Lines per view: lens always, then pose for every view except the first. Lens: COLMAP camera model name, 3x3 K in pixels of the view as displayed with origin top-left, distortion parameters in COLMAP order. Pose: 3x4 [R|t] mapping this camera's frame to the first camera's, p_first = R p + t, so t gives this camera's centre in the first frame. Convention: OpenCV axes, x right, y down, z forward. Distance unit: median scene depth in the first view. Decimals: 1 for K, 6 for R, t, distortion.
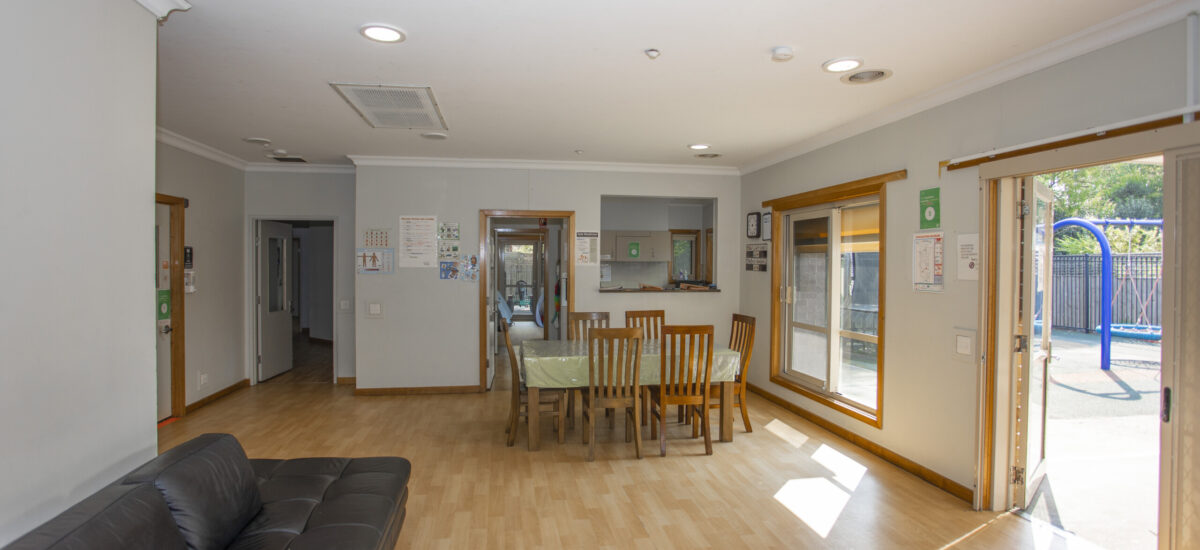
lens RADIAL K [[607.5, 0, 601.8], [0, 607.5, 272.6], [0, 0, 1]] dist [-0.021461, 0.001883]
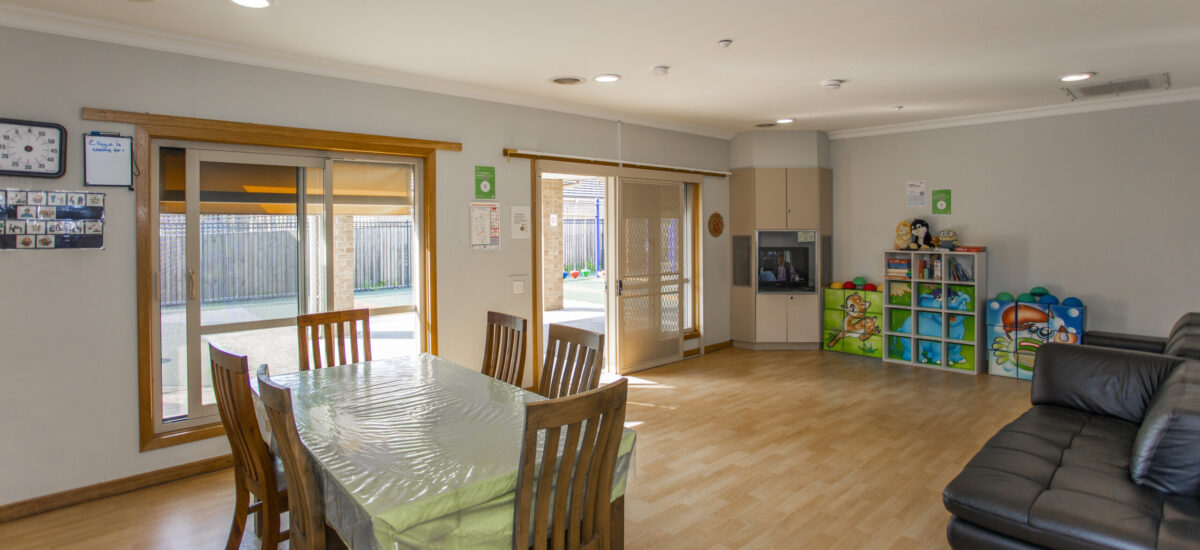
lens RADIAL K [[607.5, 0, 596.4], [0, 607.5, 230.5], [0, 0, 1]] dist [-0.021461, 0.001883]
pose [[-0.566680, -0.002919, 0.823932, -0.602887], [0.021209, 0.999611, 0.018128, -0.027839], [-0.823665, 0.027748, -0.566398, 1.549365]]
